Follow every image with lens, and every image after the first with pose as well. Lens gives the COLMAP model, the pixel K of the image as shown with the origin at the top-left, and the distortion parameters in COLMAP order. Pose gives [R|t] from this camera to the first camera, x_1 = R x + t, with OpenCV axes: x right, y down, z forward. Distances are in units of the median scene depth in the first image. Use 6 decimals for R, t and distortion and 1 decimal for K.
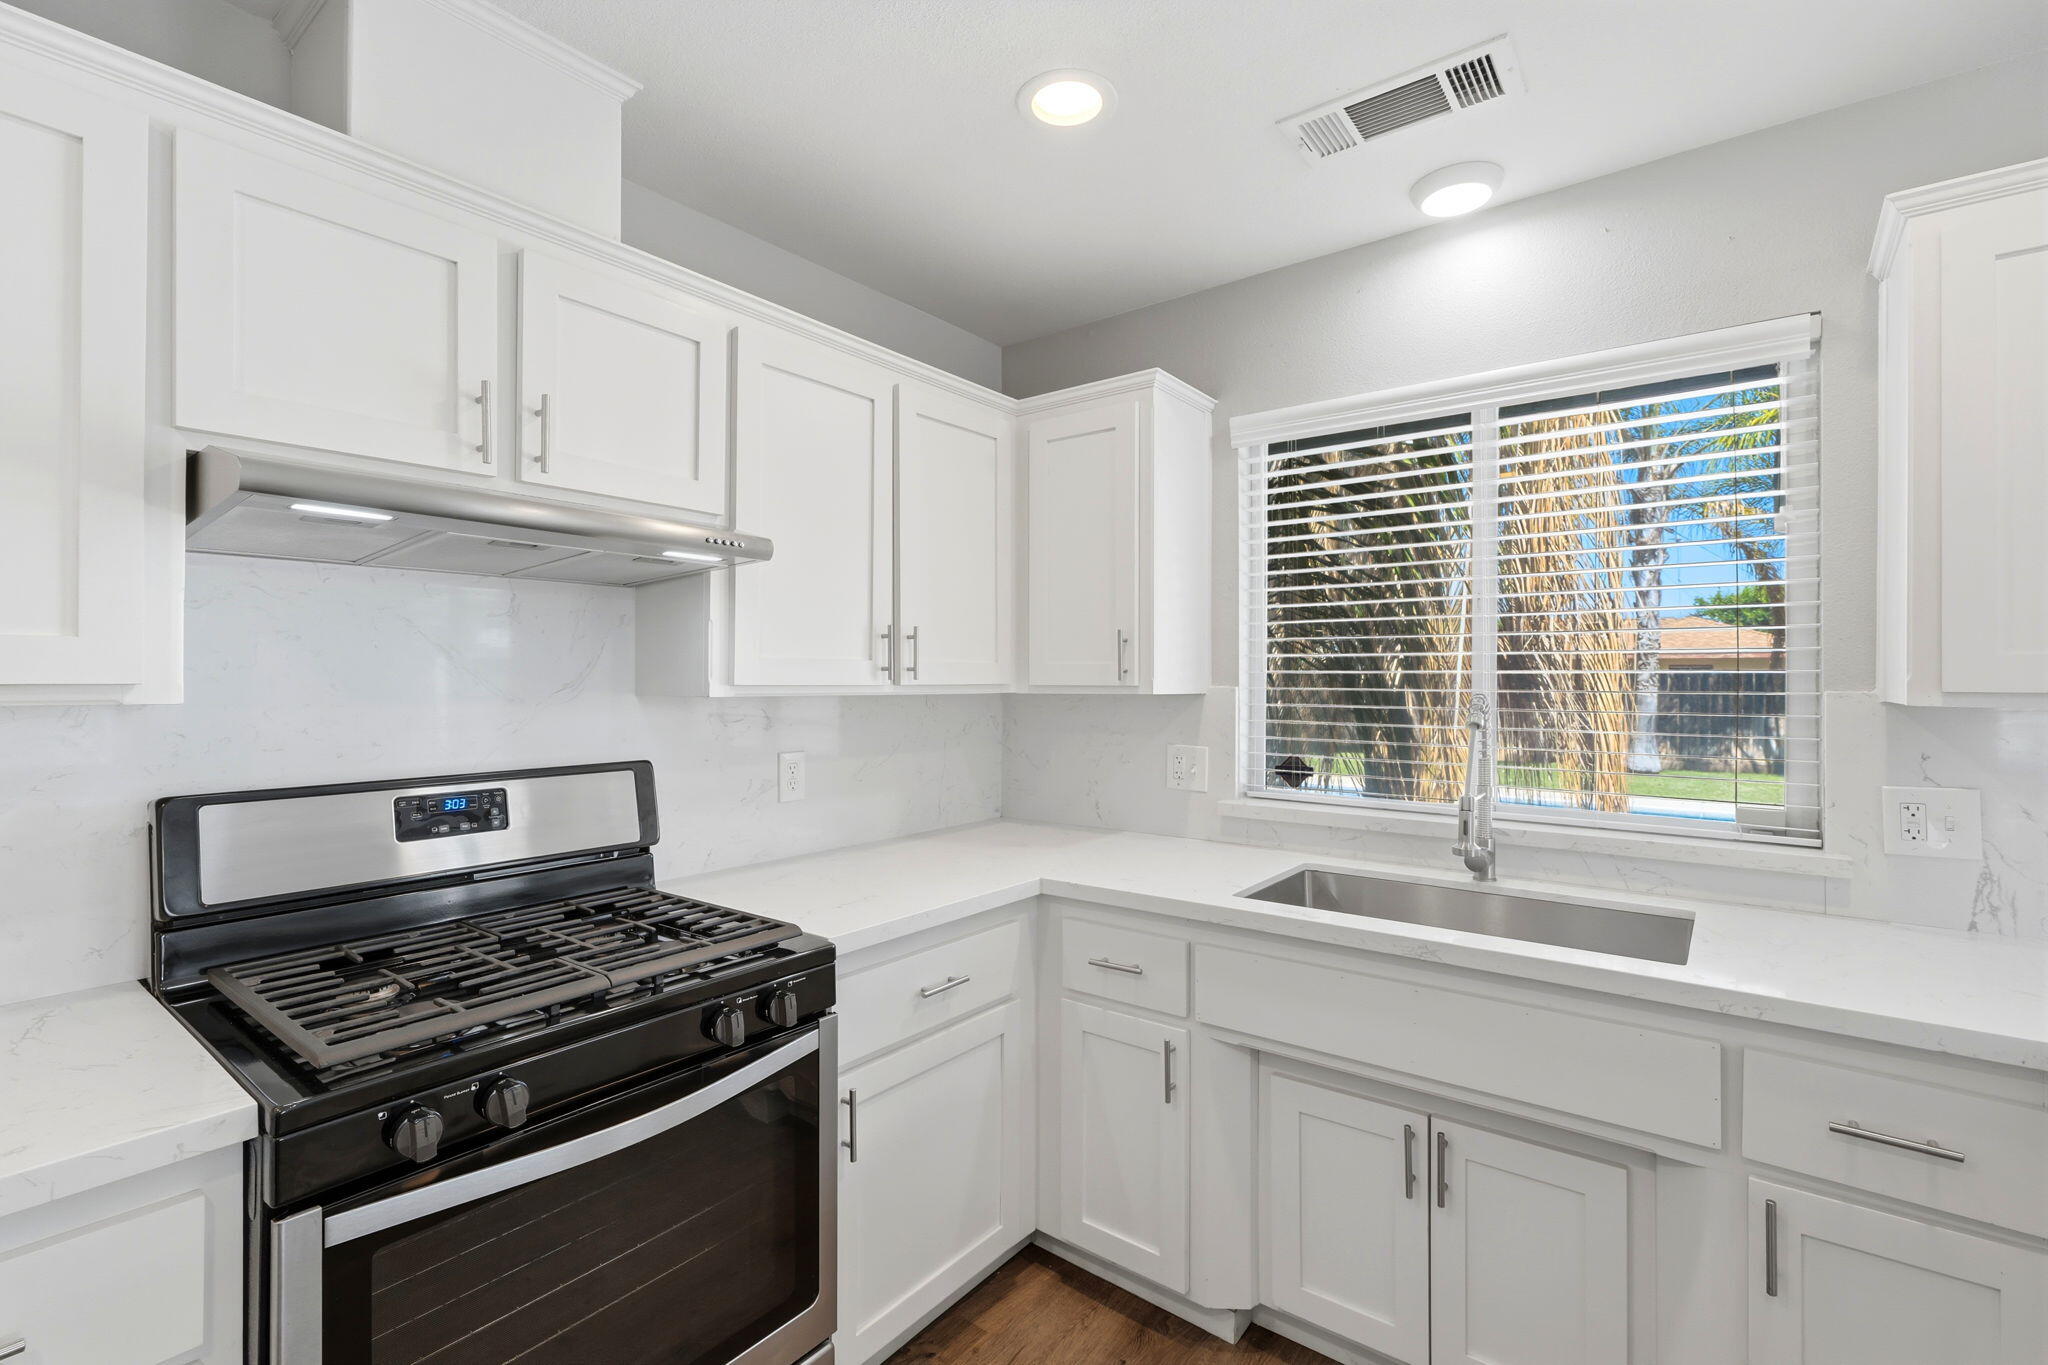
lens RADIAL K [[916.3, 0, 1022.3], [0, 916.3, 679.5], [0, 0, 1]] dist [0.000313, 0.000444]
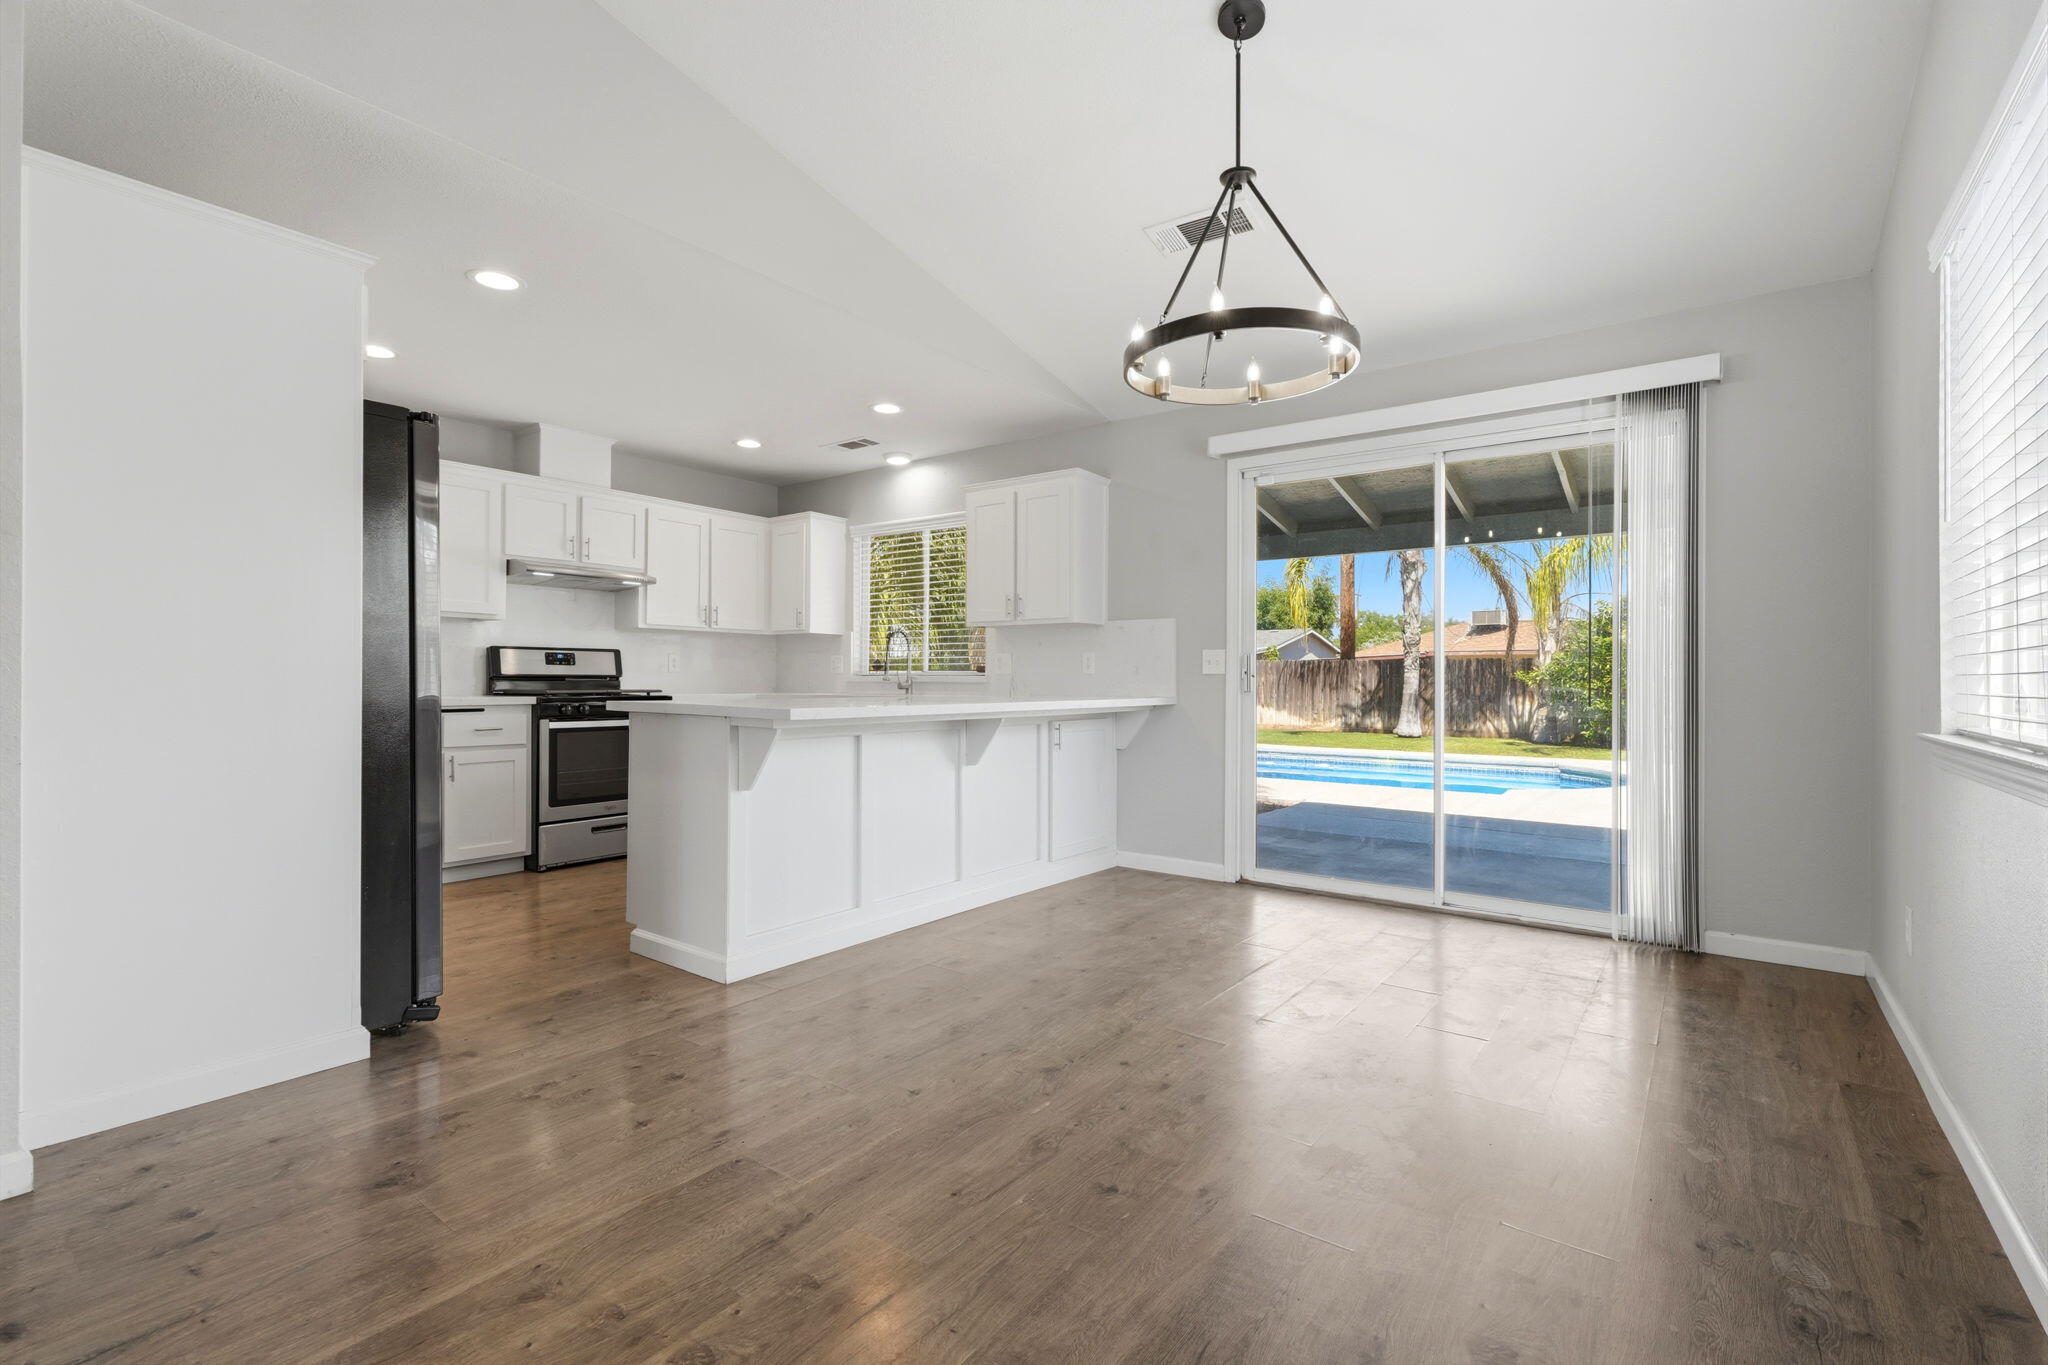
lens RADIAL K [[916.3, 0, 1022.1], [0, 916.3, 678.6], [0, 0, 1]] dist [0.000313, 0.000444]
pose [[0.999884, 0.002800, 0.014992, 0.910536], [-0.002730, 0.999985, -0.004684, 0.202259], [-0.015005, 0.004643, 0.999877, -2.119772]]
